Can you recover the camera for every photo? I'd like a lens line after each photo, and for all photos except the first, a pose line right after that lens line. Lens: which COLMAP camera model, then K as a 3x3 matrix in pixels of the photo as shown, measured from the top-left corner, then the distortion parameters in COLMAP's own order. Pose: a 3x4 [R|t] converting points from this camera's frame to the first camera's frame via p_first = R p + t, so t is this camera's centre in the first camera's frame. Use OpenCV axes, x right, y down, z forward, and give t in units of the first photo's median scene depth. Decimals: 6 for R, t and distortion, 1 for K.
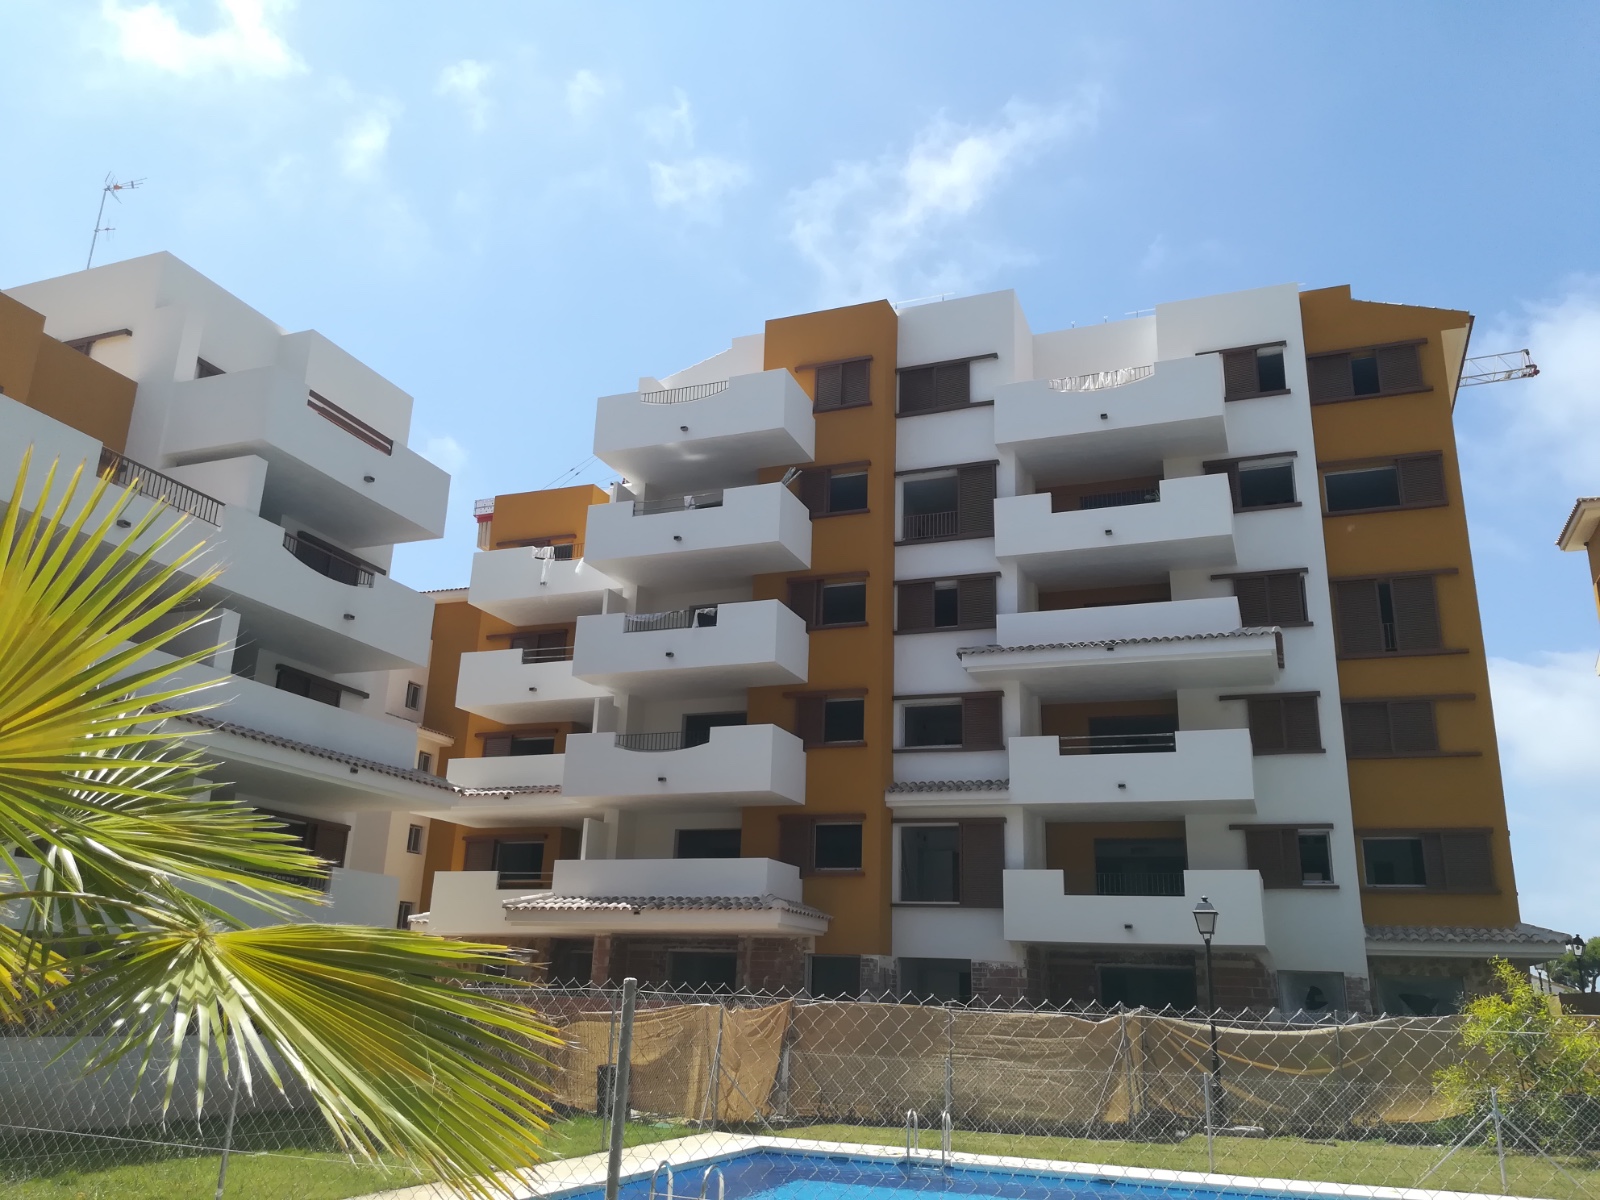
lens RADIAL K [[1236.1, 0, 800.0], [0, 1236.1, 600.0], [0, 0, 1]] dist [0.040220, -0.085556]
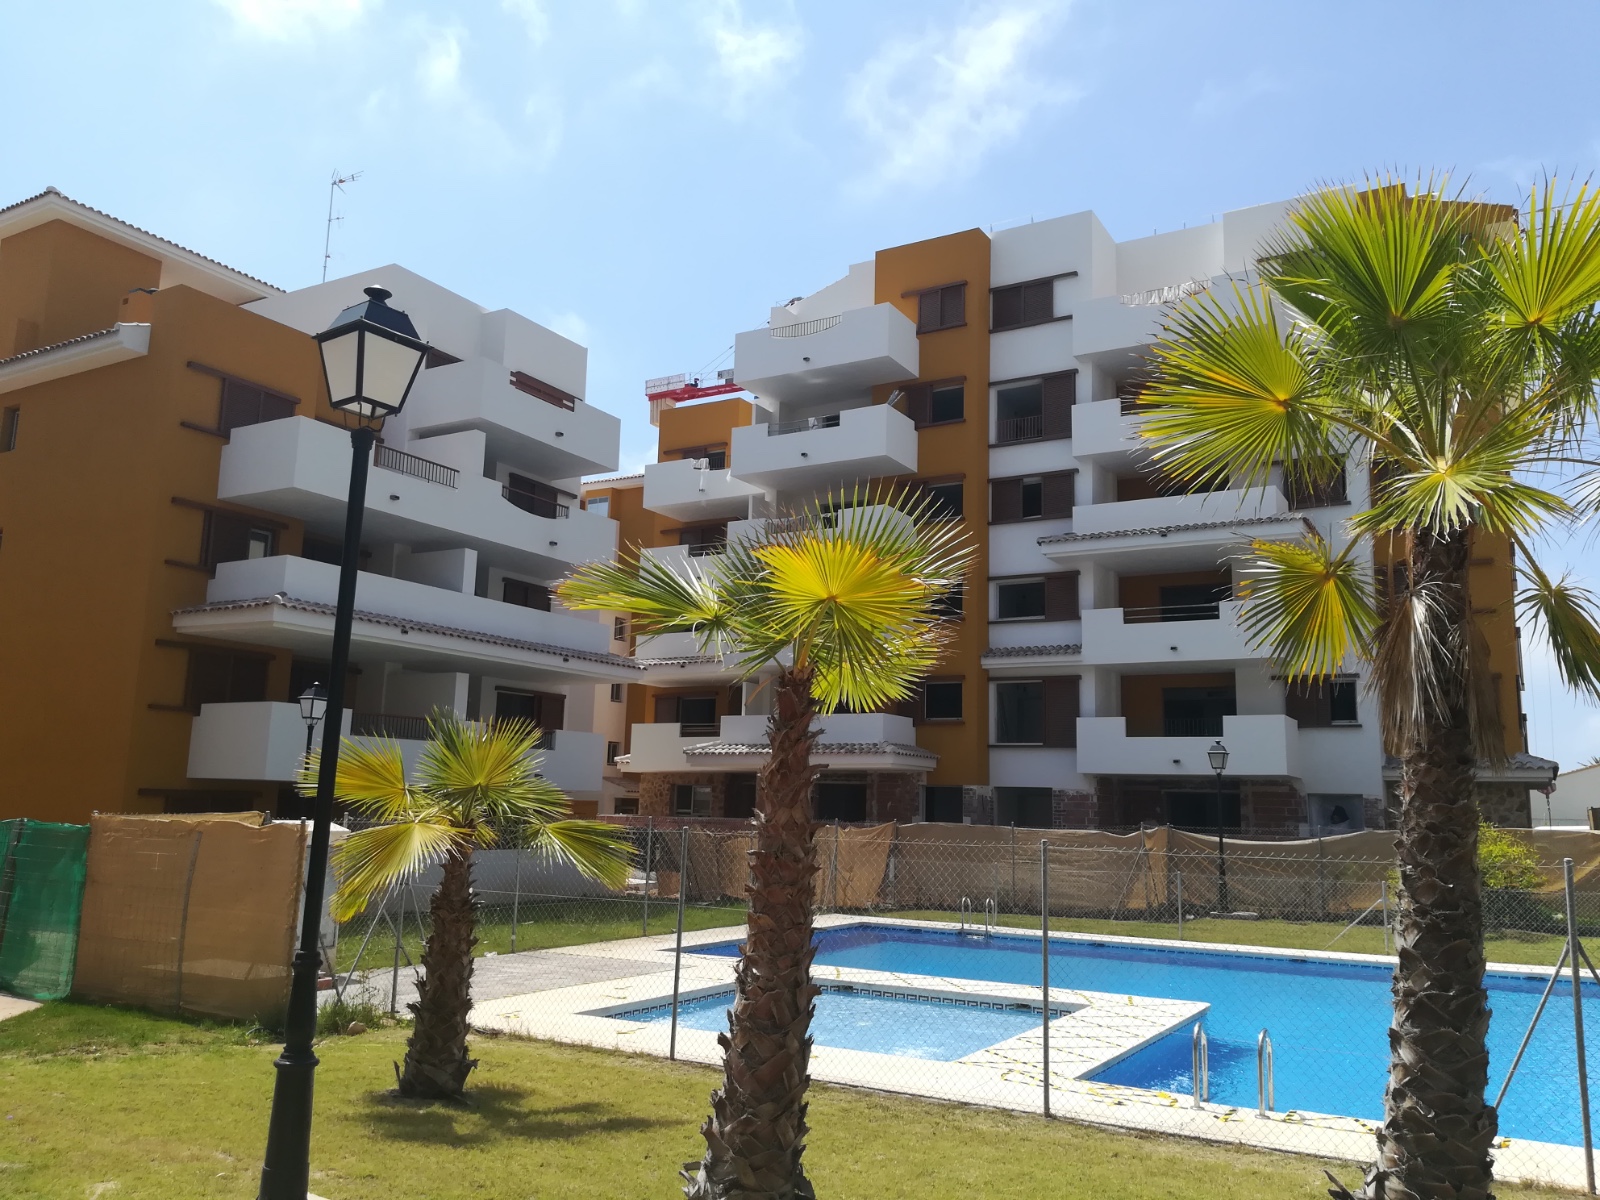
lens RADIAL K [[1218.2, 0, 800.0], [0, 1218.2, 600.0], [0, 0, 1]] dist [0.003723, -0.078562]
pose [[0.988459, -0.033178, -0.147810, 0.070260], [0.053194, 0.989607, 0.133596, -0.070039], [0.141842, -0.139917, 0.979951, -0.197206]]
